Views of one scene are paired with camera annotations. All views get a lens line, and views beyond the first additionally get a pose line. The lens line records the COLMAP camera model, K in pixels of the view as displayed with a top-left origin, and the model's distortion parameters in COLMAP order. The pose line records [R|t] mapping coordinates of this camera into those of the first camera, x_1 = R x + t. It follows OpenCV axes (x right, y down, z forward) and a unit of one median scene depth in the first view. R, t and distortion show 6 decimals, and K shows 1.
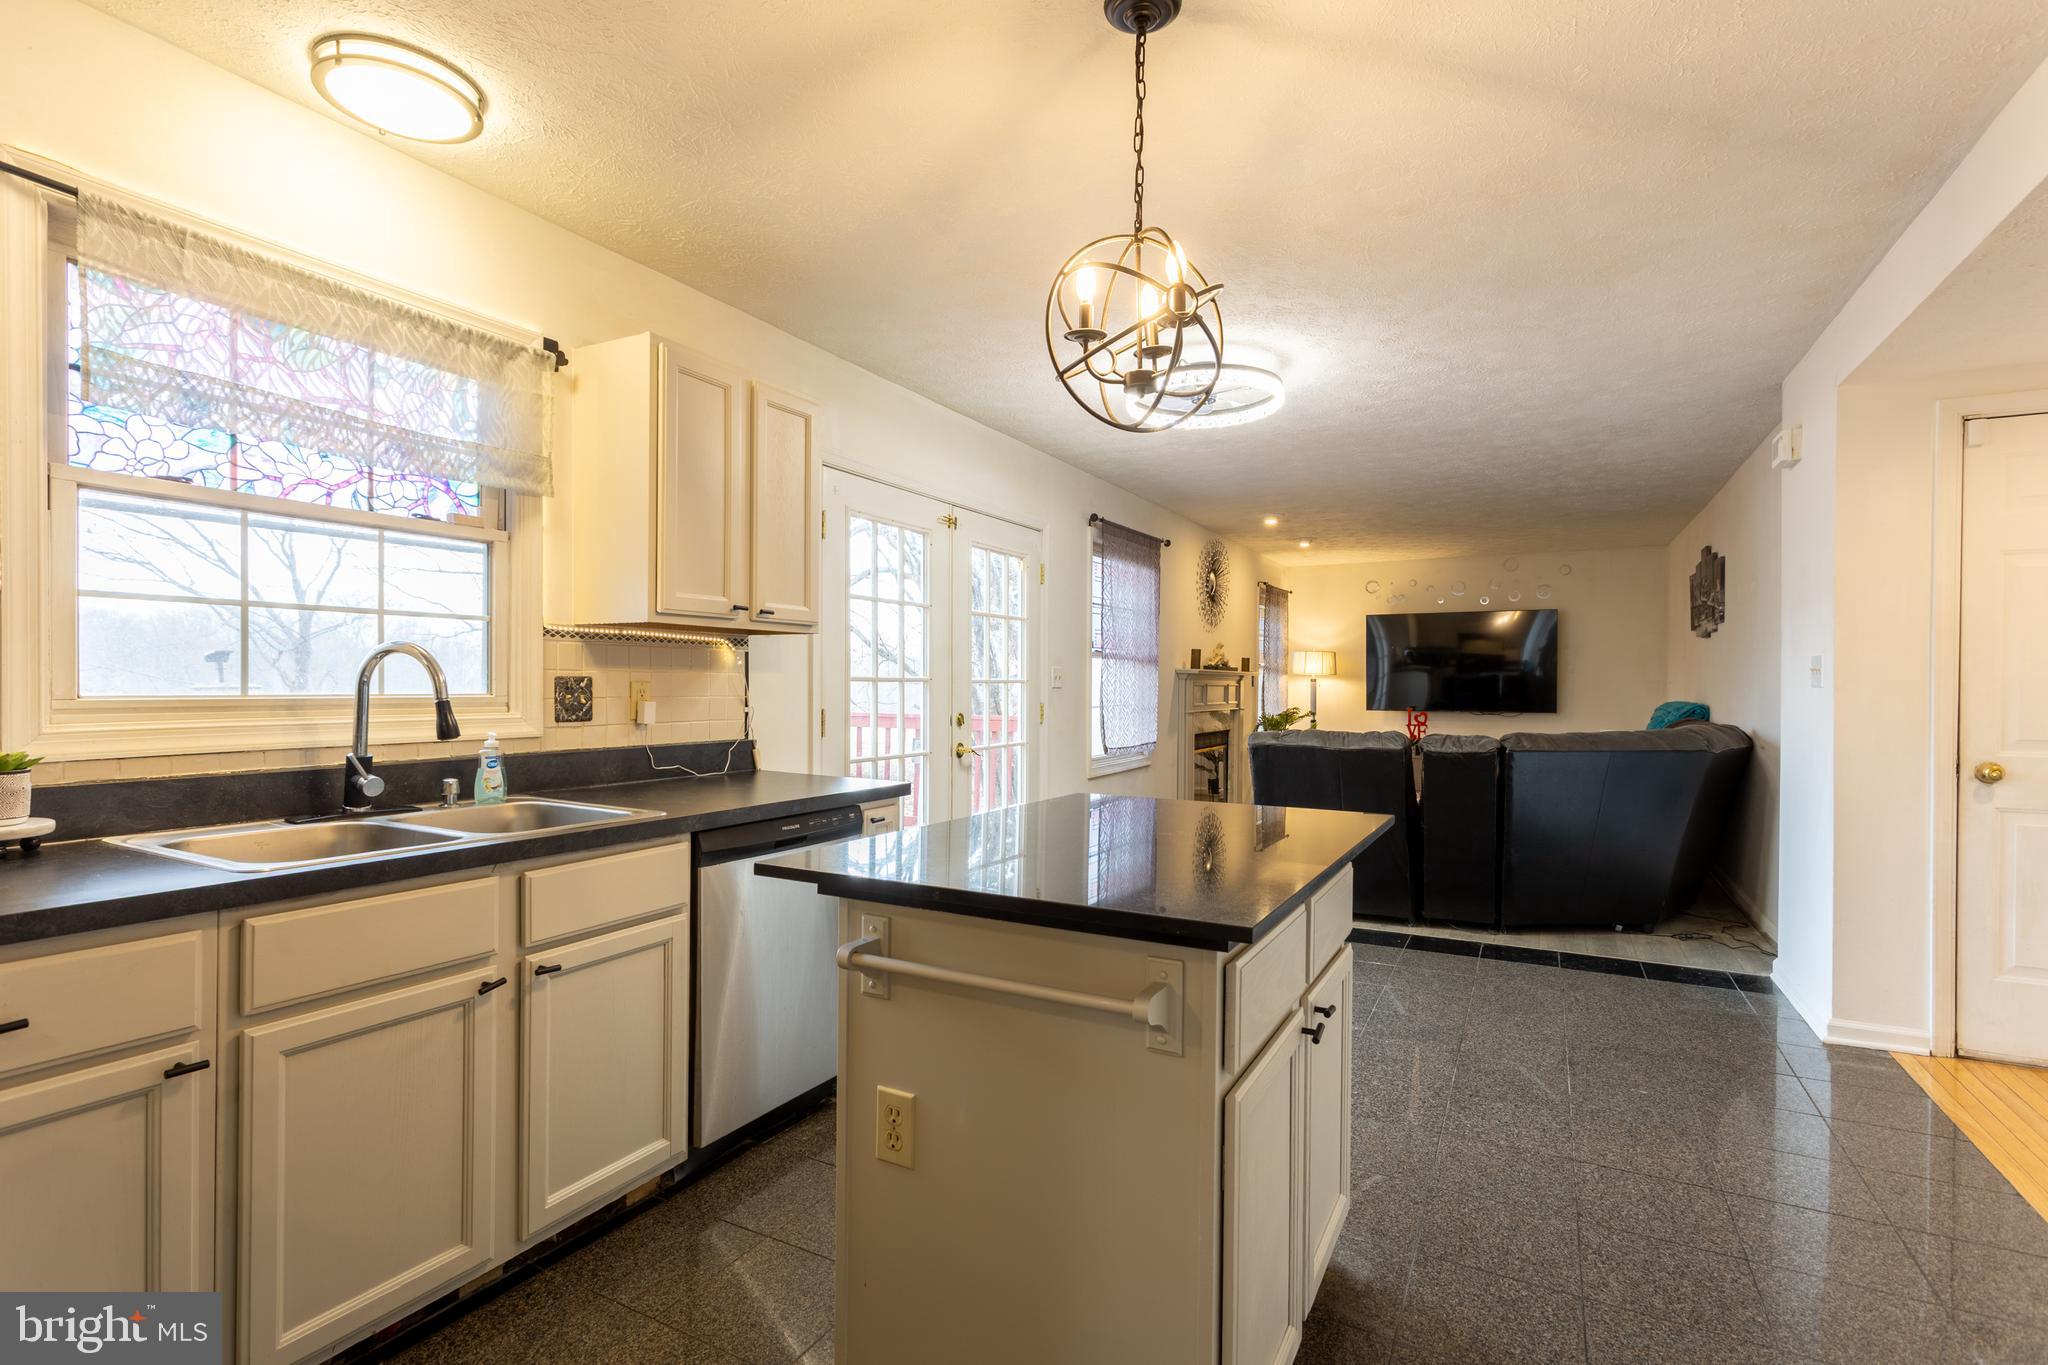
lens RADIAL K [[976.9, 0, 1024.0], [0, 976.9, 682.5], [0, 0, 1]] dist [0.000686, 0.000081]
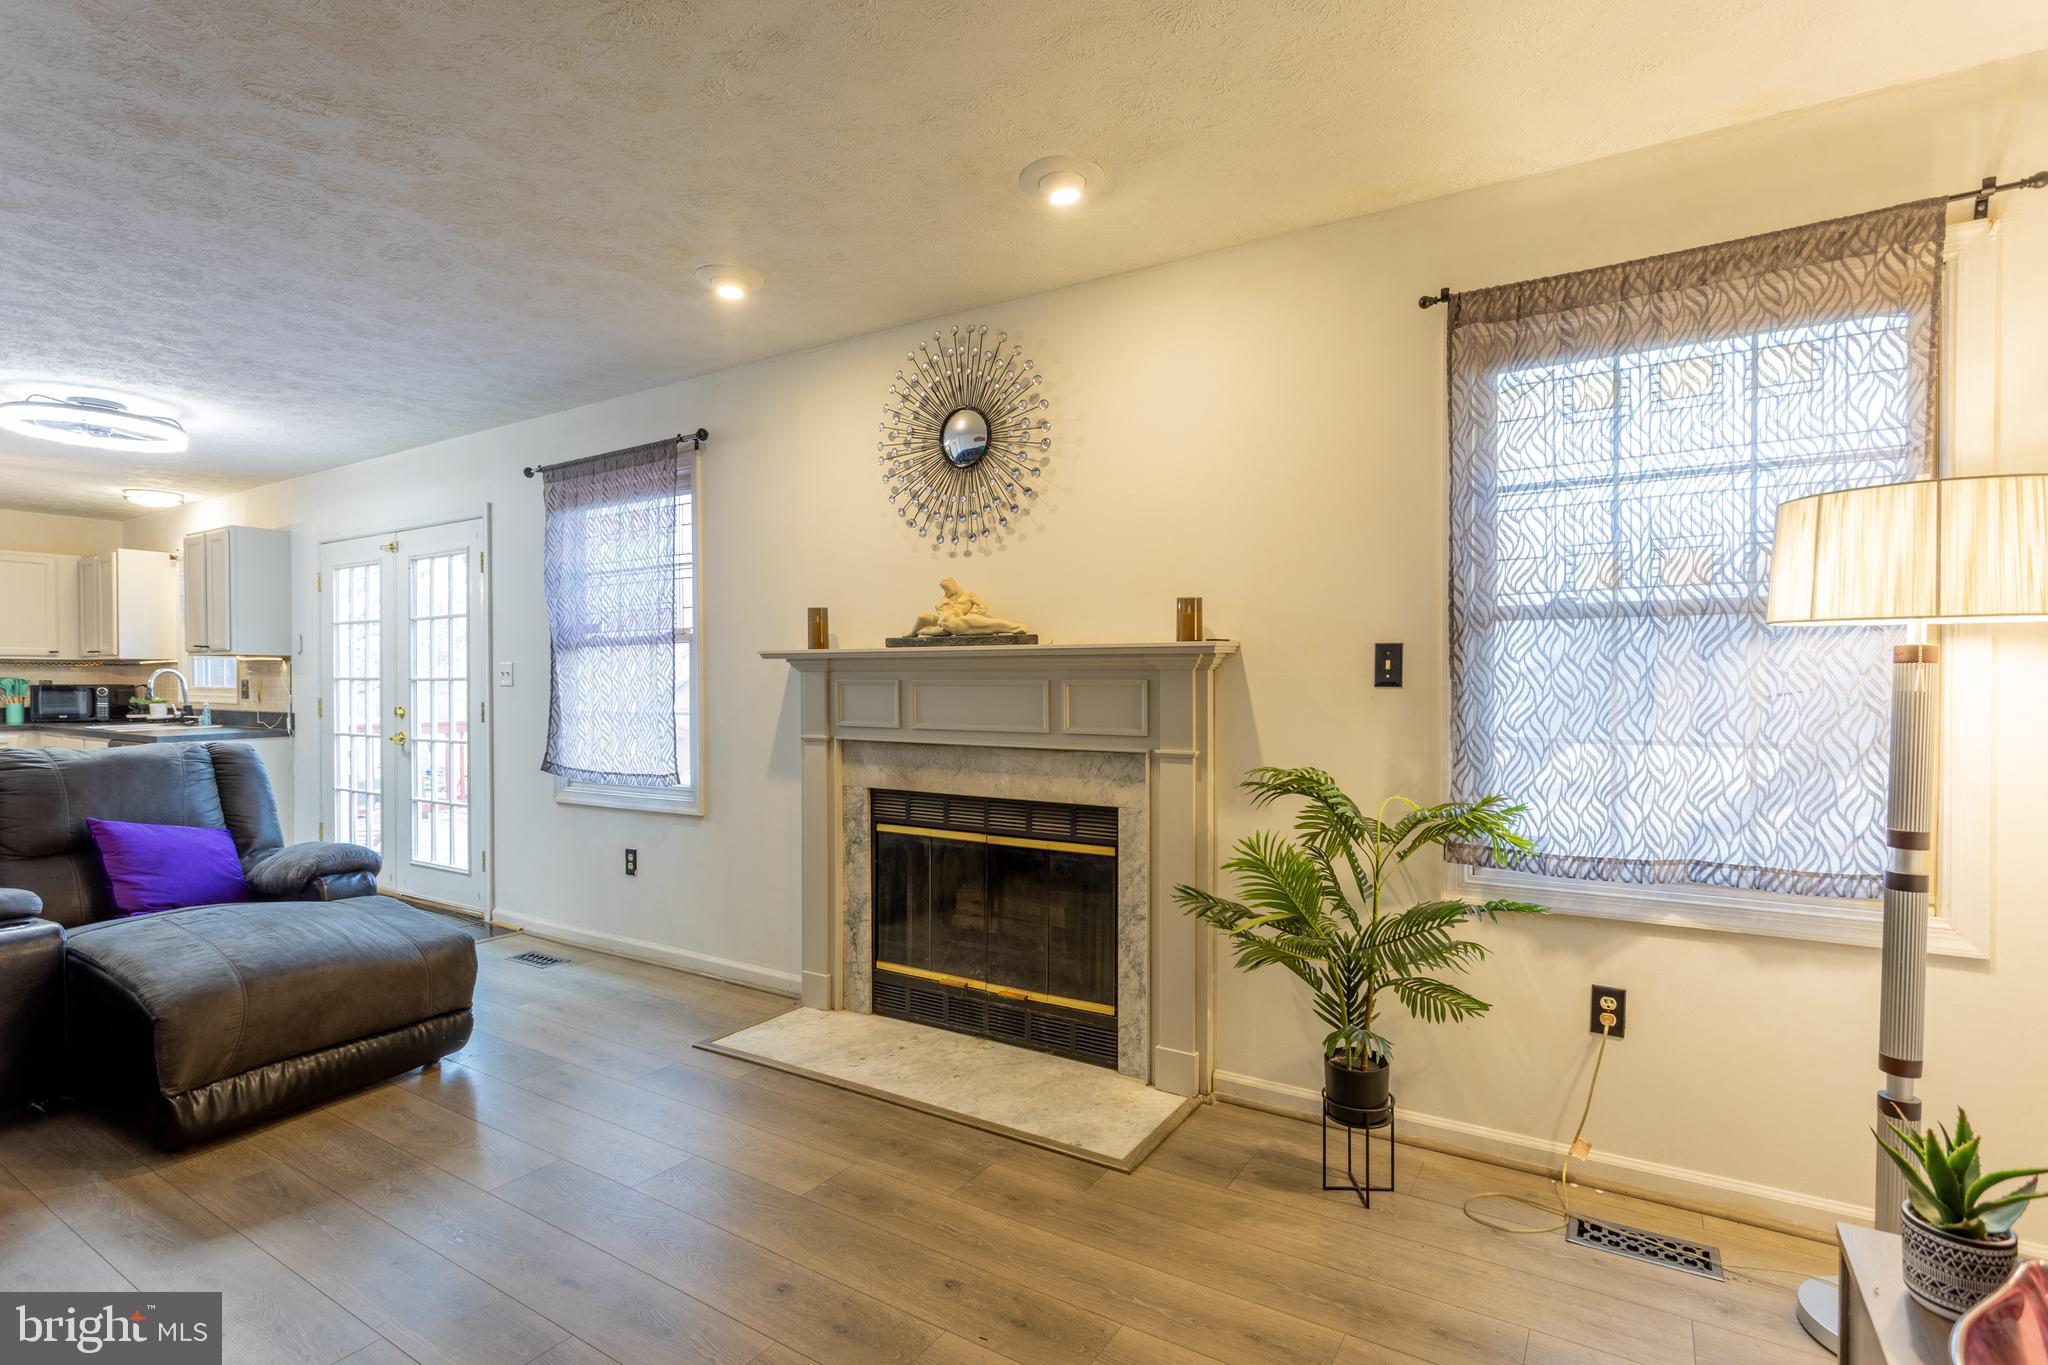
lens RADIAL K [[978.8, 0, 1028.4], [0, 978.8, 680.7], [0, 0, 1]] dist [-0.012499, 0.001189]
pose [[-0.062046, -0.013078, -0.997988, 1.764303], [-0.002615, 0.999913, -0.012941, 0.022480], [0.998070, 0.001807, -0.062075, 3.053965]]
